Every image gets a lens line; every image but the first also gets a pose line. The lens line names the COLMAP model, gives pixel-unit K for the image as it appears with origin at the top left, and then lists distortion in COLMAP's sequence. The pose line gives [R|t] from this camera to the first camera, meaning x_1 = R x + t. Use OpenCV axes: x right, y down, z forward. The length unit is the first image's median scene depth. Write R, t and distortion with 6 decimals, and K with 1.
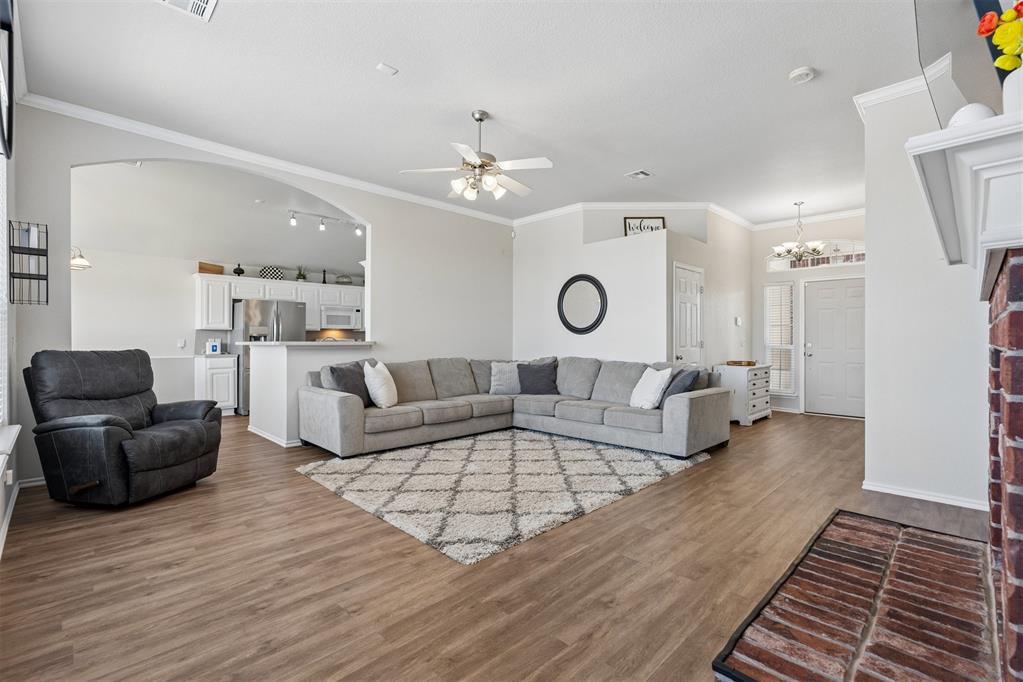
lens RADIAL K [[452.6, 0, 511.5], [0, 452.6, 341.0], [0, 0, 1]] dist [-0.002358, 0.000249]
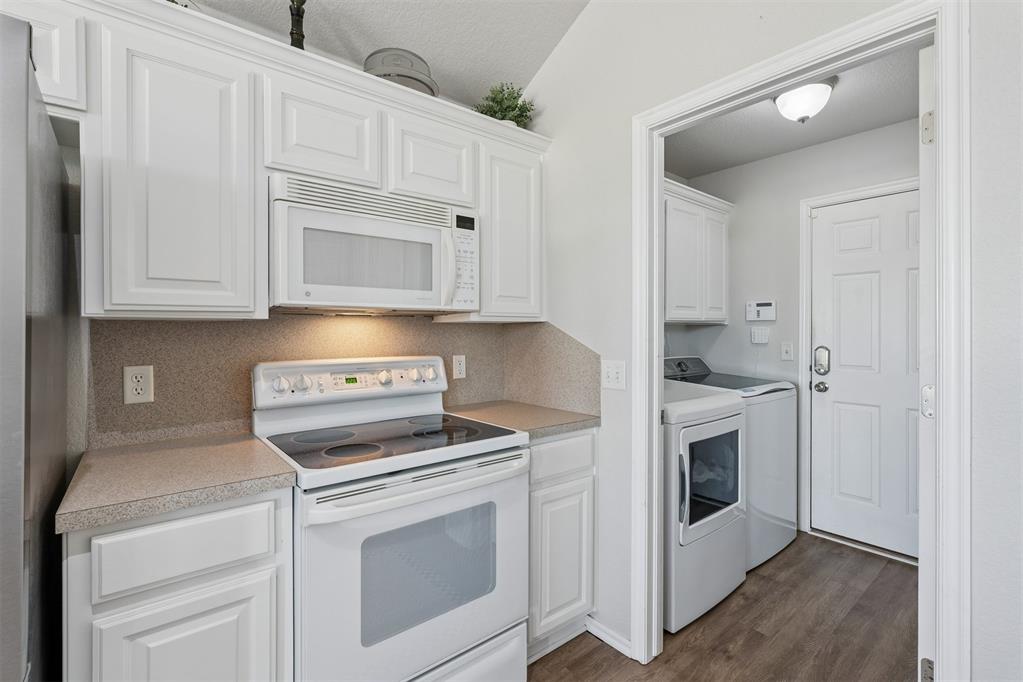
lens RADIAL K [[458.5, 0, 510.1], [0, 458.5, 331.9], [0, 0, 1]] dist [-0.004711, 0.000053]
pose [[0.995168, -0.004419, -0.098084, -0.443339], [0.004041, 0.999984, -0.004053, -0.024167], [0.098101, 0.003637, 0.995170, 1.179205]]
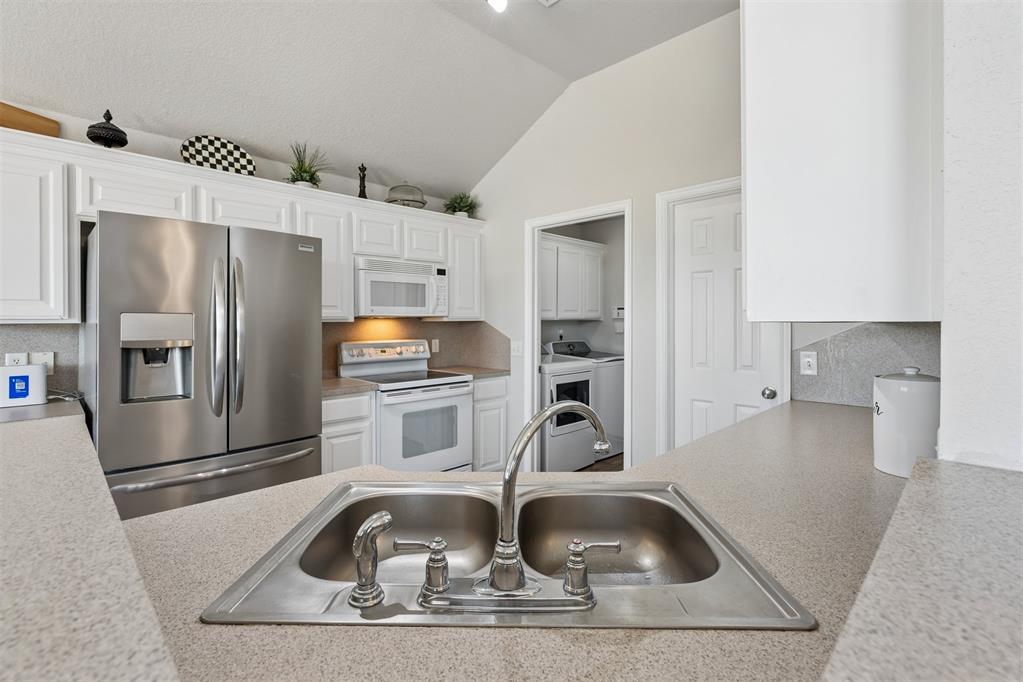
lens RADIAL K [[467.7, 0, 507.1], [0, 467.7, 322.8], [0, 0, 1]] dist [-0.000819, 0.000003]
pose [[0.999979, -0.002201, -0.006146, -0.411644], [0.002211, 0.999996, 0.001562, -0.032045], [0.006142, -0.001576, 0.999980, 0.858349]]
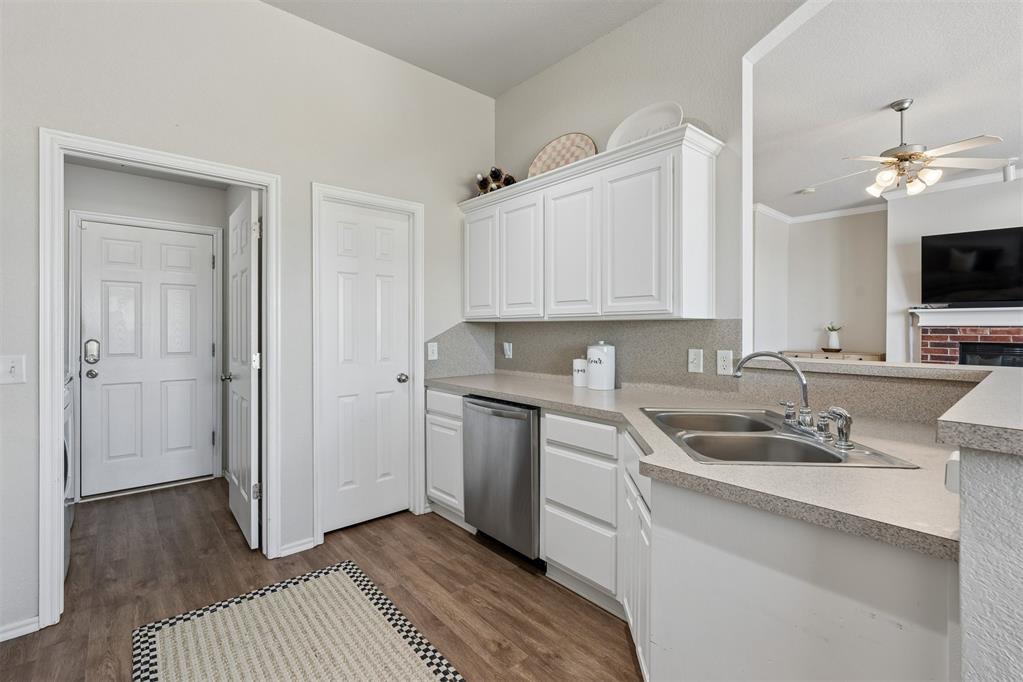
lens RADIAL K [[458.5, 0, 510.1], [0, 458.5, 331.9], [0, 0, 1]] dist [-0.004711, 0.000053]
pose [[0.070253, -0.009483, 0.997484, -0.695145], [-0.000220, 0.999955, 0.009522, -0.024447], [-0.997529, -0.000888, 0.070248, 1.131455]]
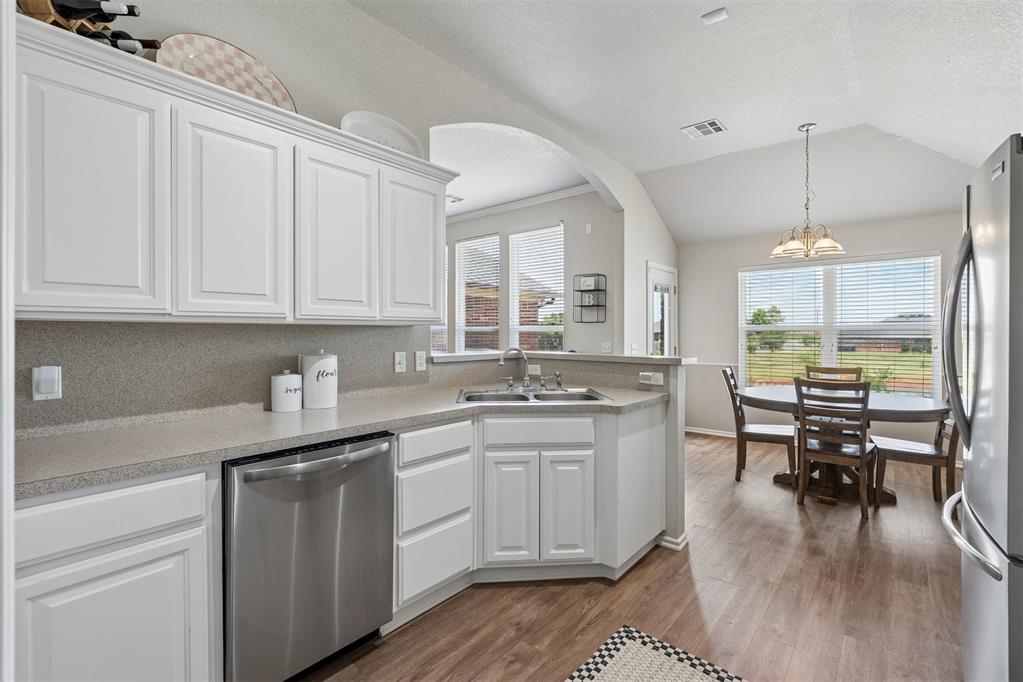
lens RADIAL K [[458.5, 0, 510.1], [0, 458.5, 331.9], [0, 0, 1]] dist [-0.004711, 0.000053]
pose [[-0.996737, -0.001546, -0.080709, -0.357011], [-0.001435, 0.999998, -0.001423, -0.025018], [0.080711, -0.001303, -0.996737, 1.464554]]
